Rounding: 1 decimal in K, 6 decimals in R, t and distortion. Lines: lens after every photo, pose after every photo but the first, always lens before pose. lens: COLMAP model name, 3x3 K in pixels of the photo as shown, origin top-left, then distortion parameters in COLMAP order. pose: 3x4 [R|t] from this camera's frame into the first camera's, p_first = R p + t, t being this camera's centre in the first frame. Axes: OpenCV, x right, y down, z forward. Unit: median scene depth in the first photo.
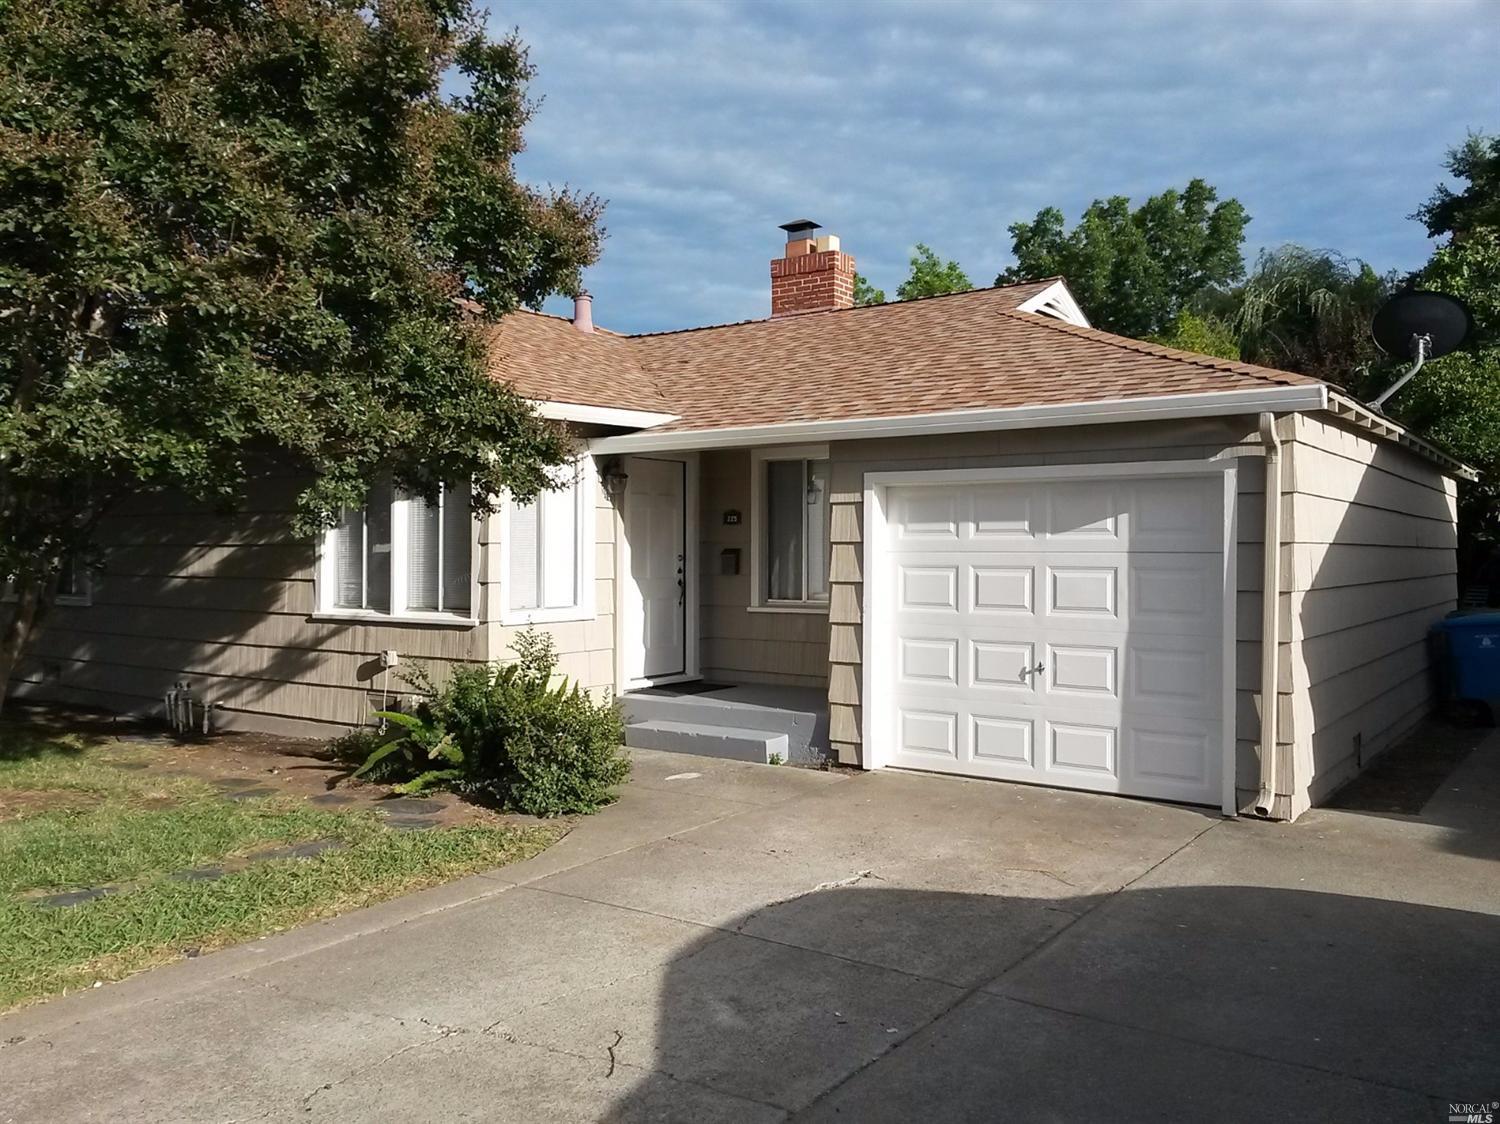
lens RADIAL K [[1279.1, 0, 755.1], [0, 1279.1, 556.4], [0, 0, 1]] dist [0.060808, -0.095387]
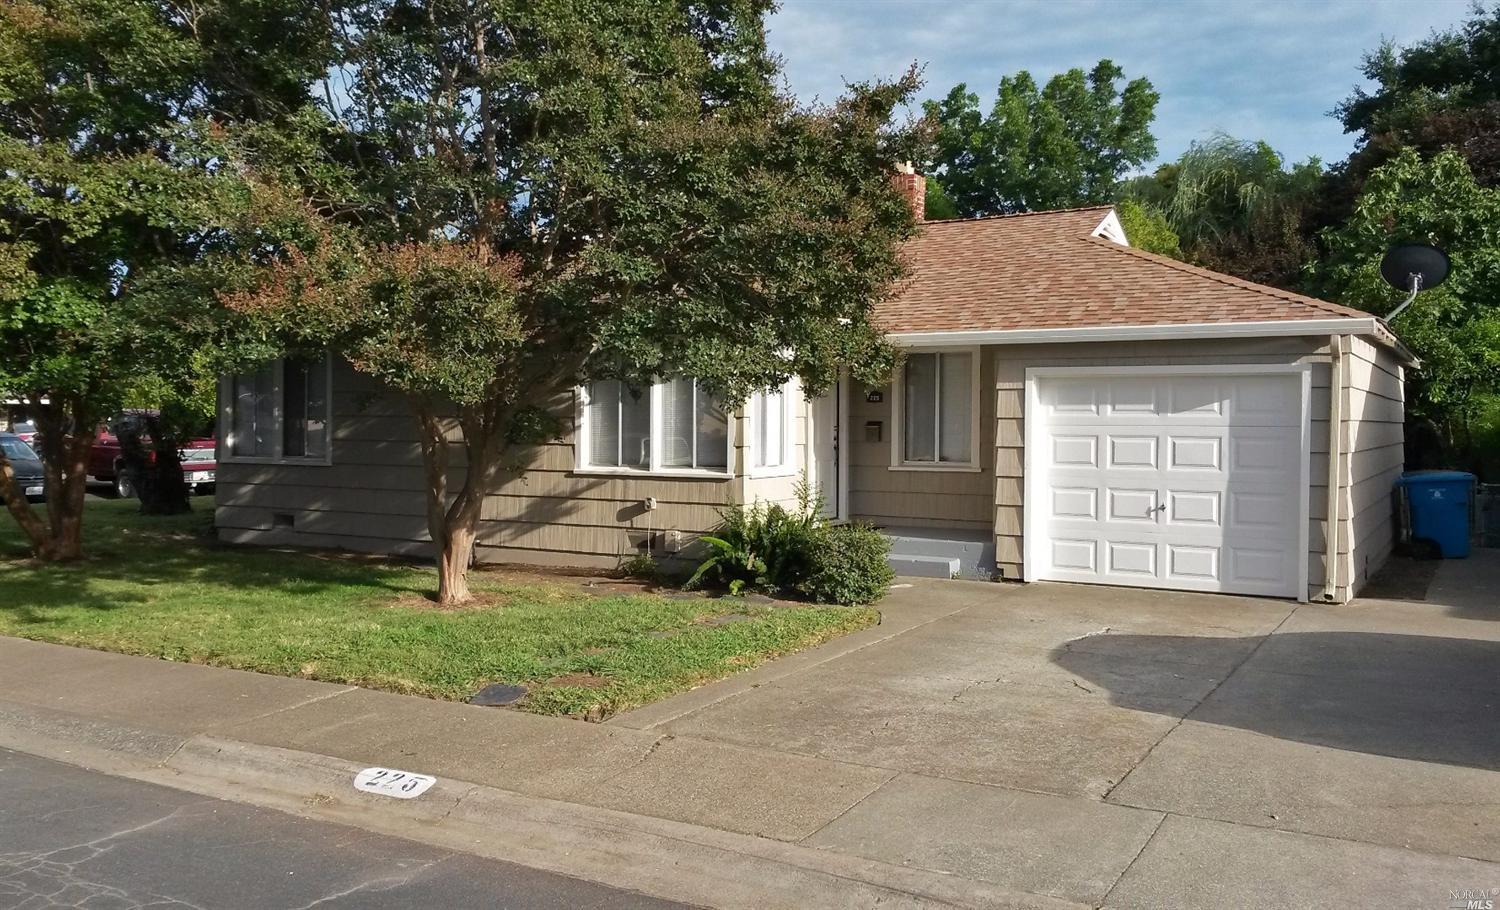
lens RADIAL K [[1306.7, 0, 739.1], [0, 1306.7, 449.3], [0, 0, 1]] dist [0.059501, -0.118546]
pose [[0.997645, 0.002562, 0.068536, -0.305400], [-0.003804, 0.999831, 0.018003, -0.001457], [-0.068478, -0.018221, 0.997486, -0.371785]]
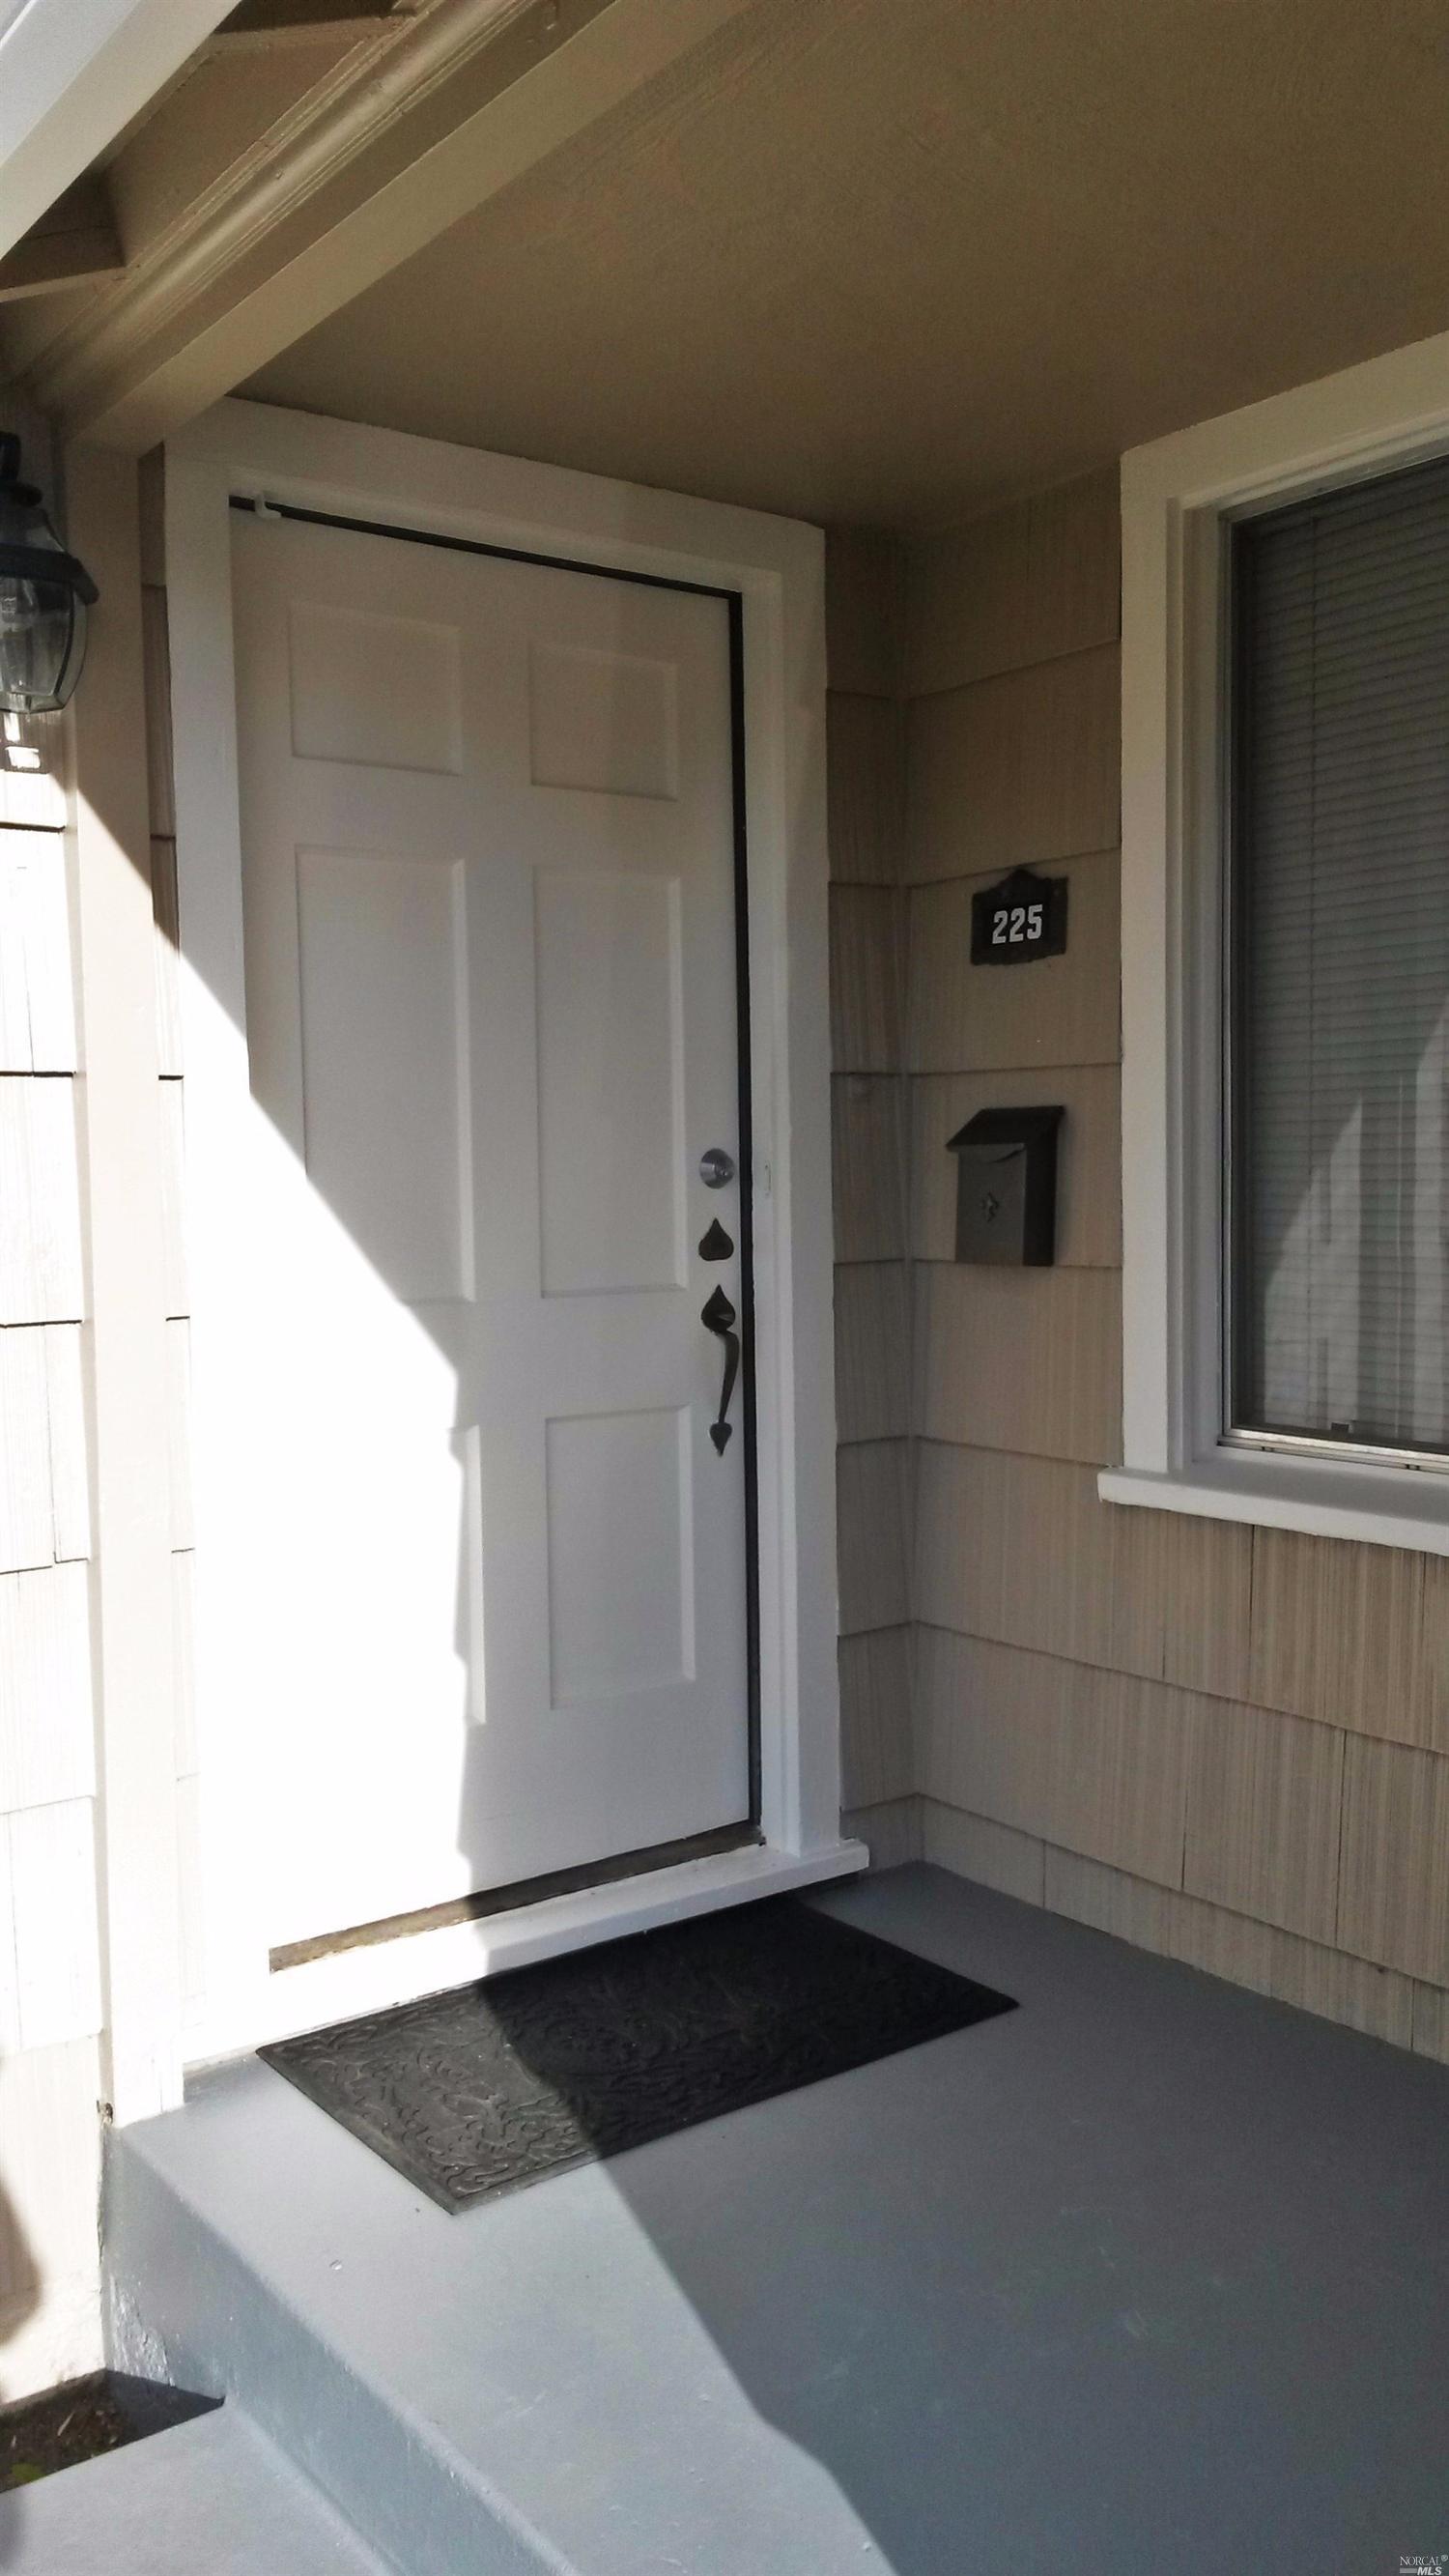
lens RADIAL K [[2123.2, 0, 734.1], [0, 2123.2, 1274.4], [0, 0, 1]] dist [0.079735, -0.127665]
pose [[0.946023, 0.006386, -0.324037, 0.045517], [0.015147, 0.997842, 0.063889, -0.003595], [0.323745, -0.065348, 0.943885, 0.917183]]
